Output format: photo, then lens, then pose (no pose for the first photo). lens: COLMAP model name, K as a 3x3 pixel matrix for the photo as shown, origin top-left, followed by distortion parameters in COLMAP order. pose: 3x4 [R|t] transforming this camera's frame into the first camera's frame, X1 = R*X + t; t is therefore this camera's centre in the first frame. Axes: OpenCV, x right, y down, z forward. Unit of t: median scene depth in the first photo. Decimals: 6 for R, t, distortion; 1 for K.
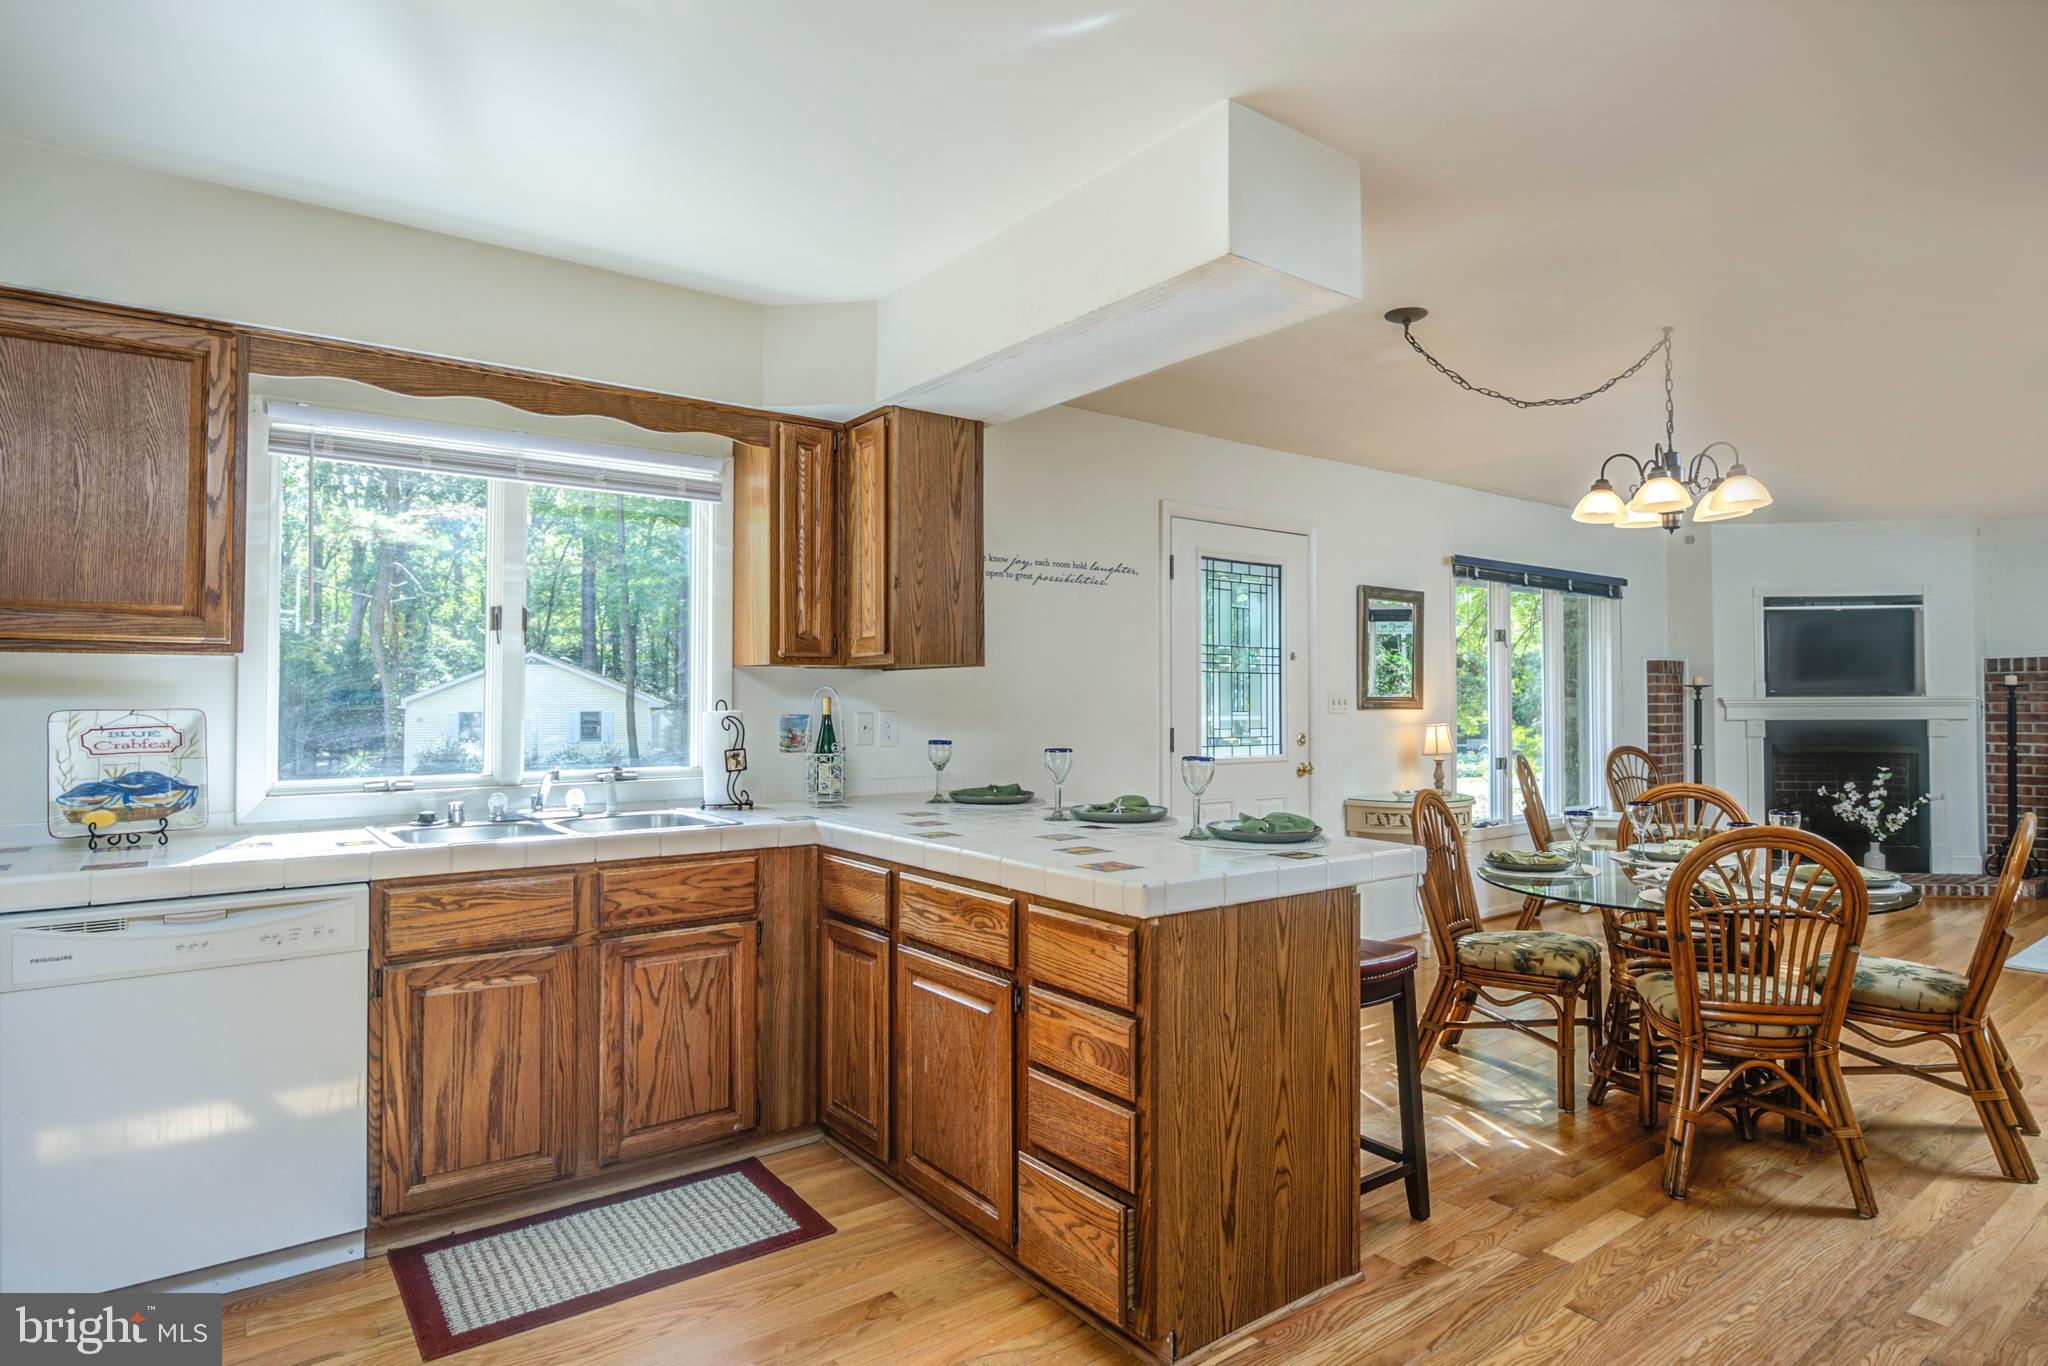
lens RADIAL K [[1118.4, 0, 1083.0], [0, 1118.4, 679.5], [0, 0, 1]] dist [-0.032218, 0.004864]
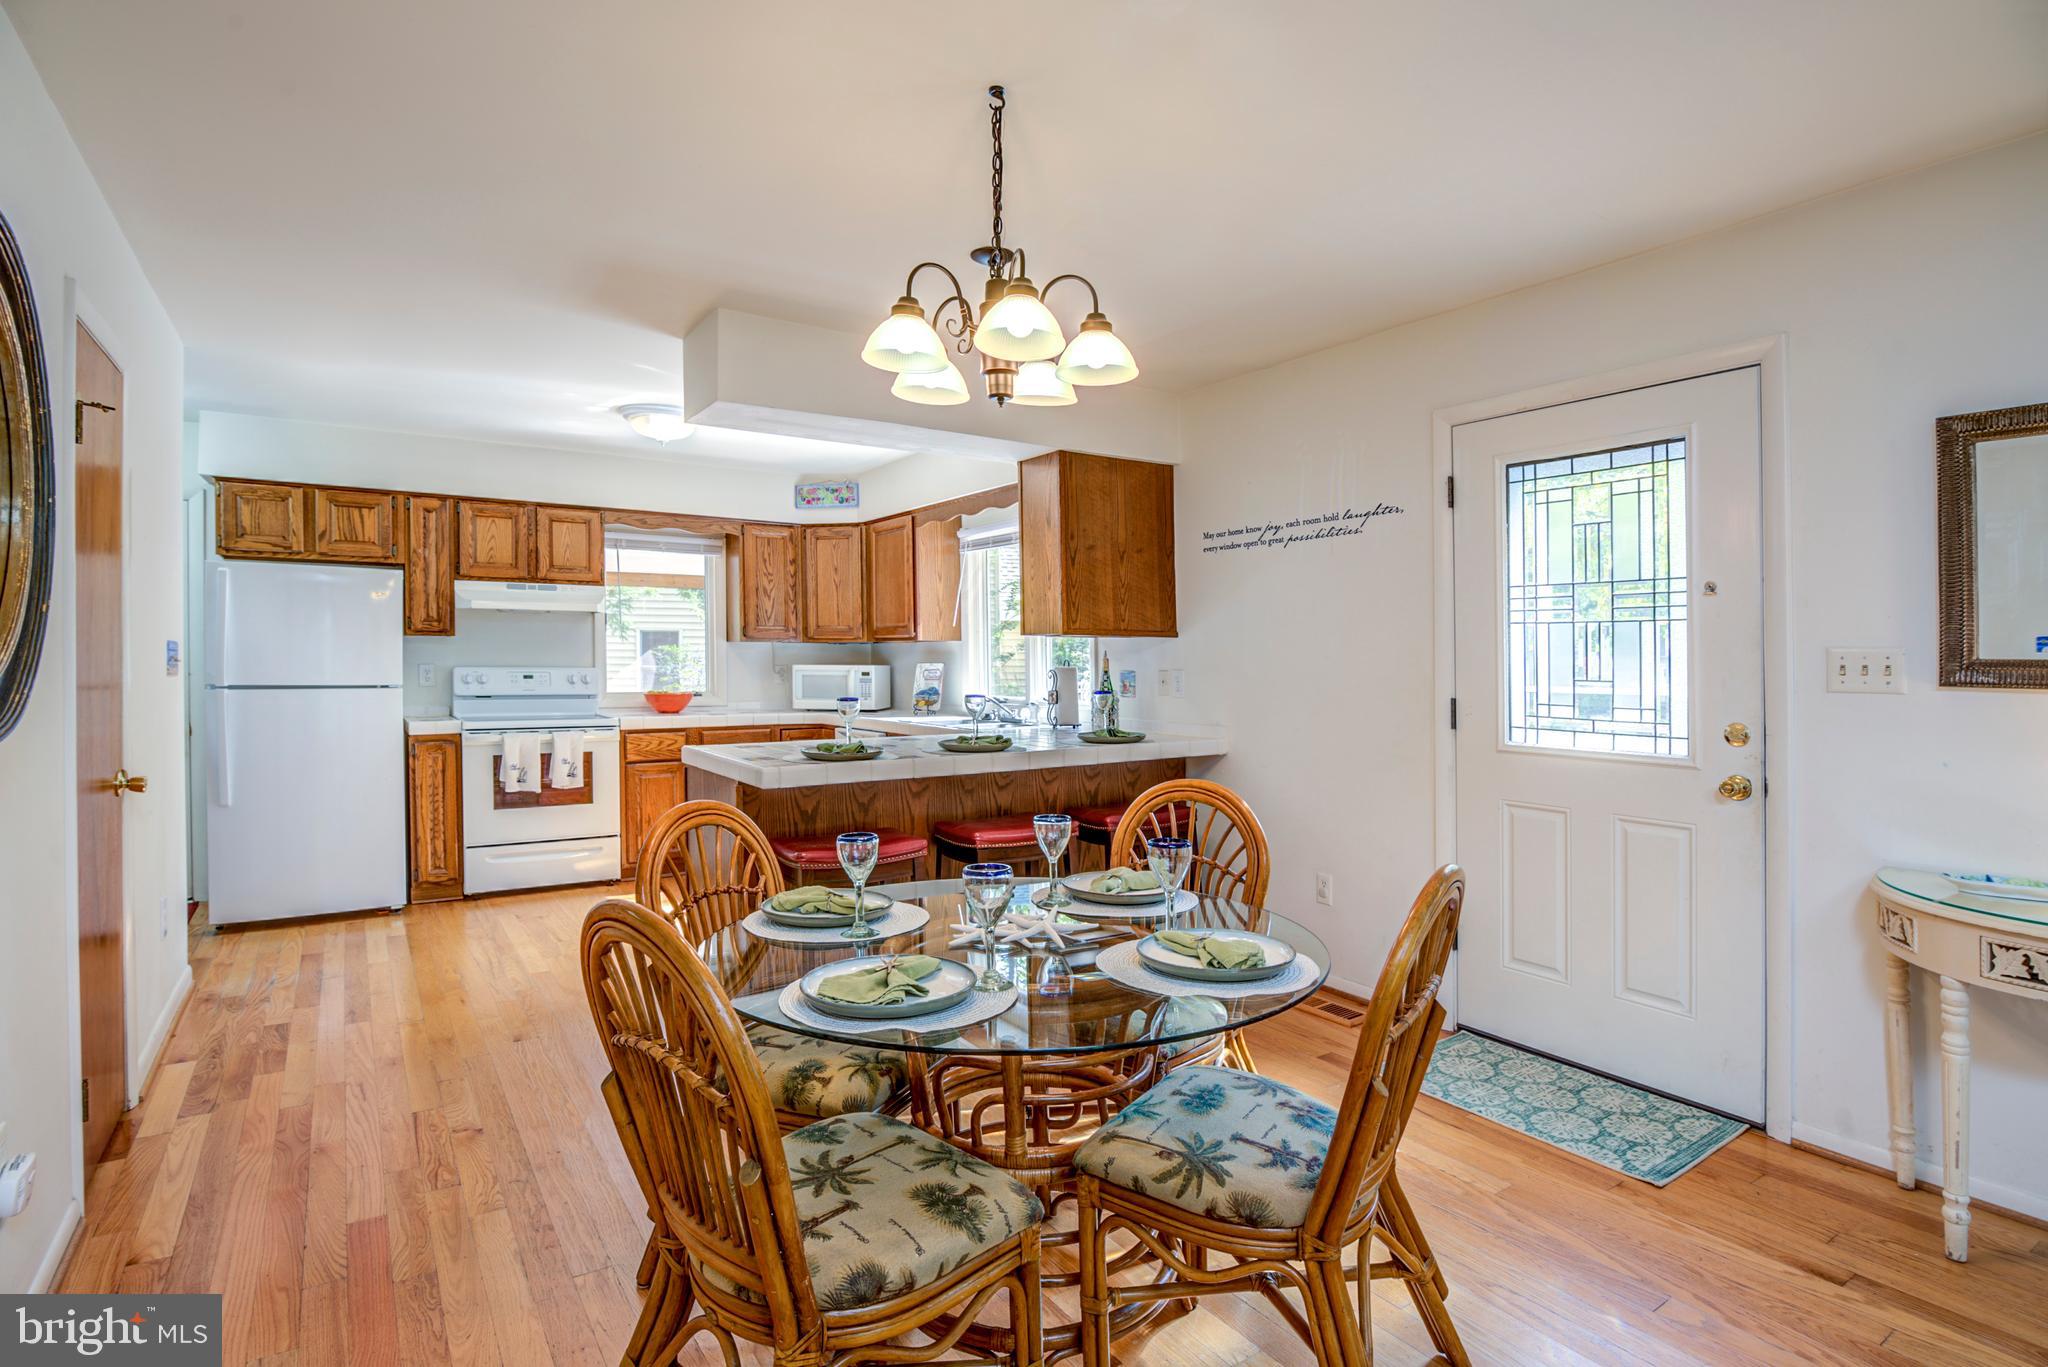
lens RADIAL K [[1026.4, 0, 1074.1], [0, 1026.4, 699.4], [0, 0, 1]] dist [-0.019256, -0.000650]
pose [[-0.054522, 0.040283, -0.997700, 1.375181], [0.014990, 0.999106, 0.039520, 0.020943], [0.998400, -0.012800, -0.055077, 1.308935]]
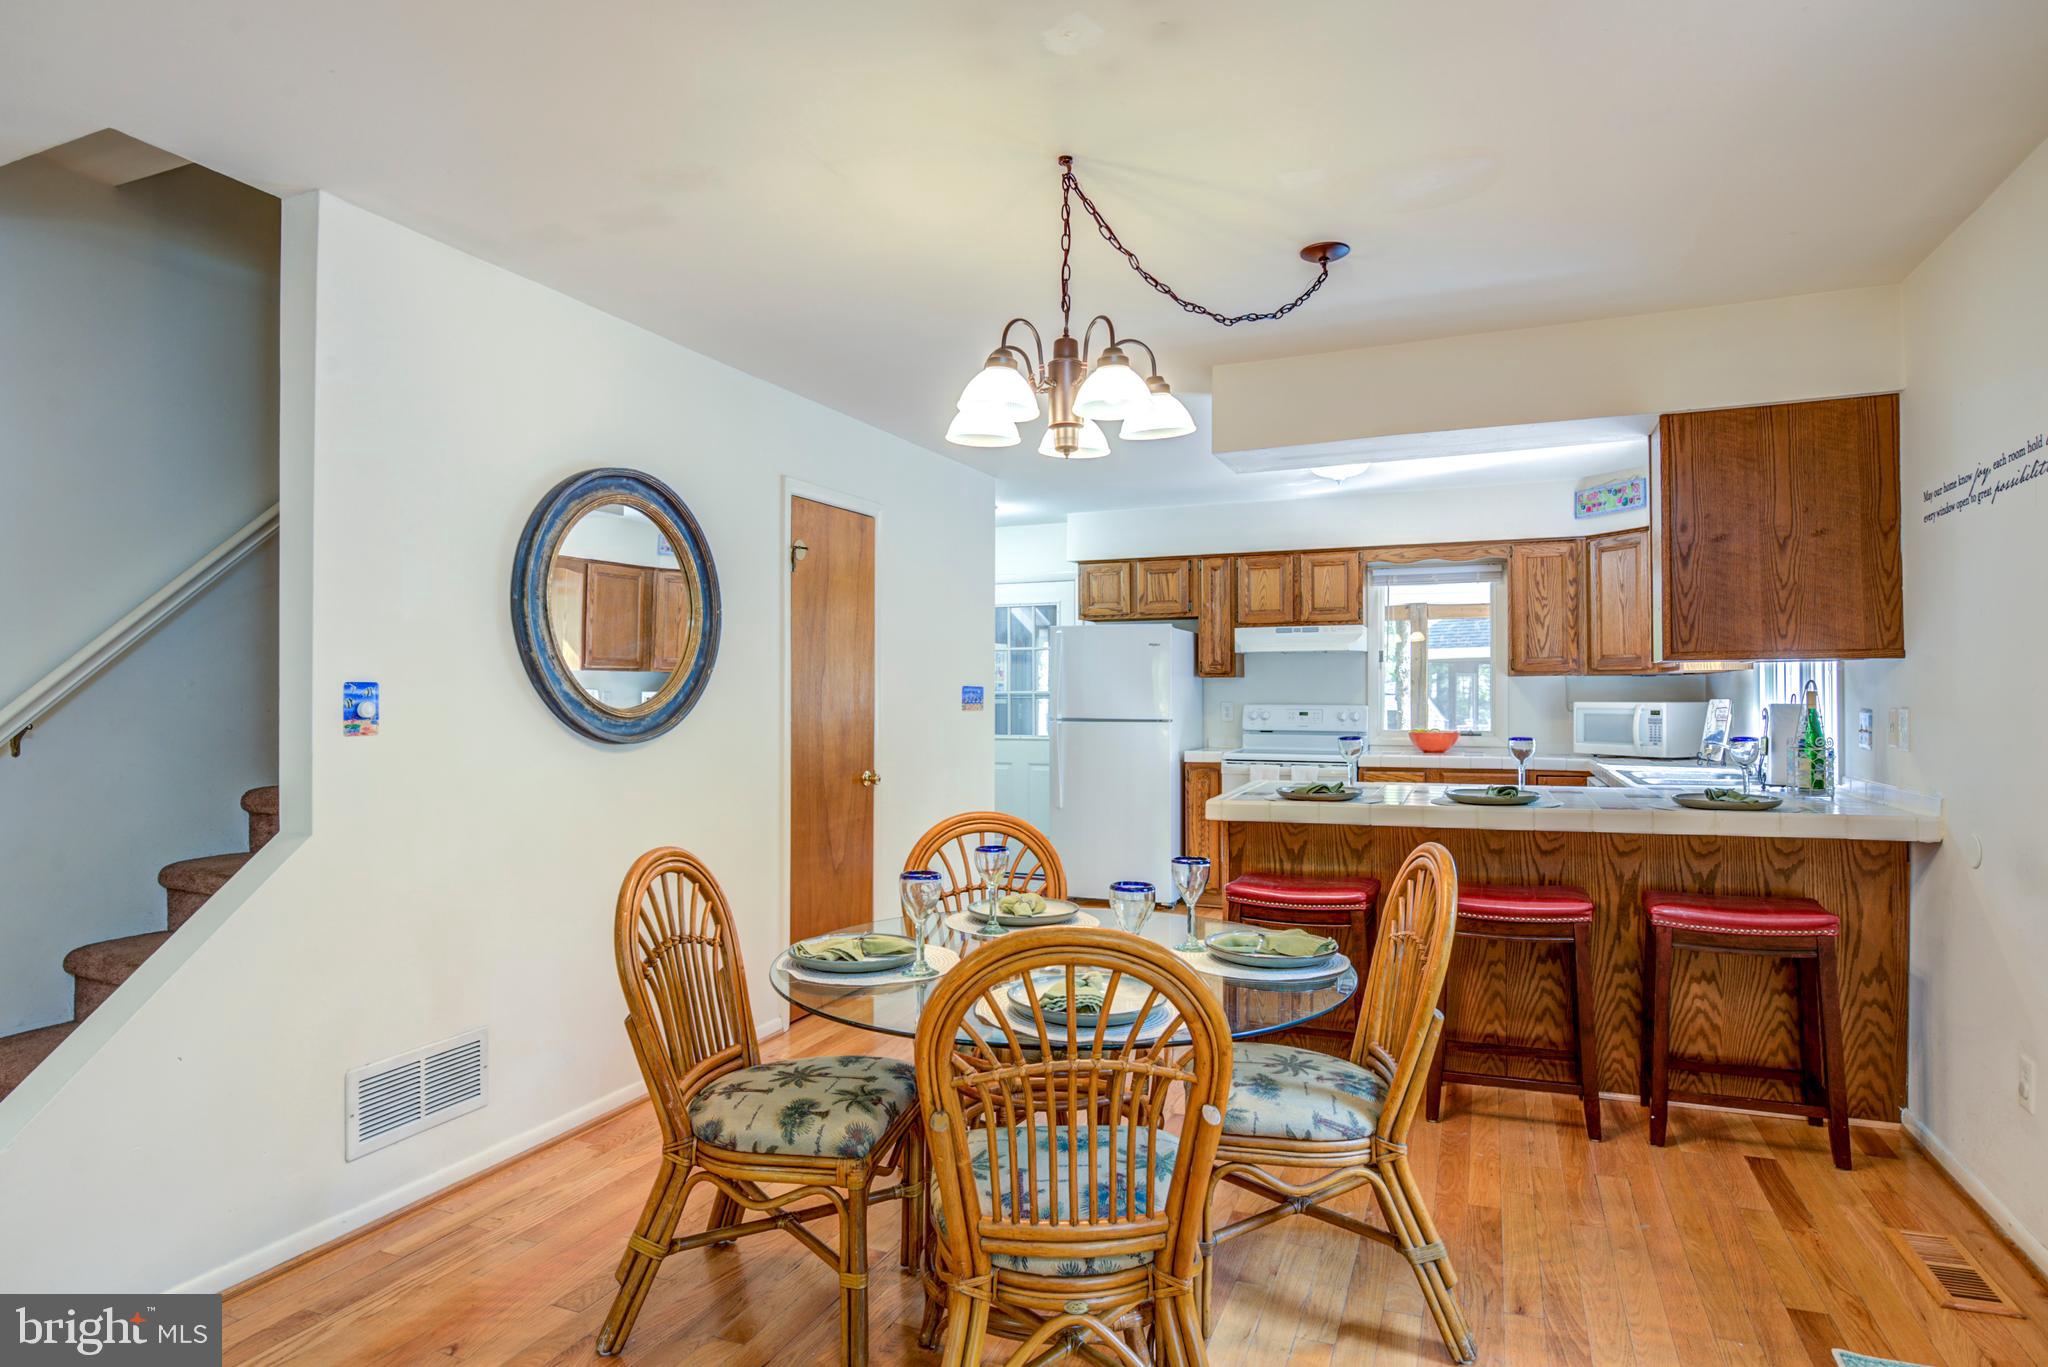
lens RADIAL K [[1161.4, 0, 1037.3], [0, 1161.4, 721.5], [0, 0, 1]] dist [-0.004510, 0.001378]
pose [[-0.872717, 0.015573, -0.487978, 1.098177], [0.015197, 0.999873, 0.004731, 0.035897], [0.487990, -0.003287, -0.872843, 1.981070]]
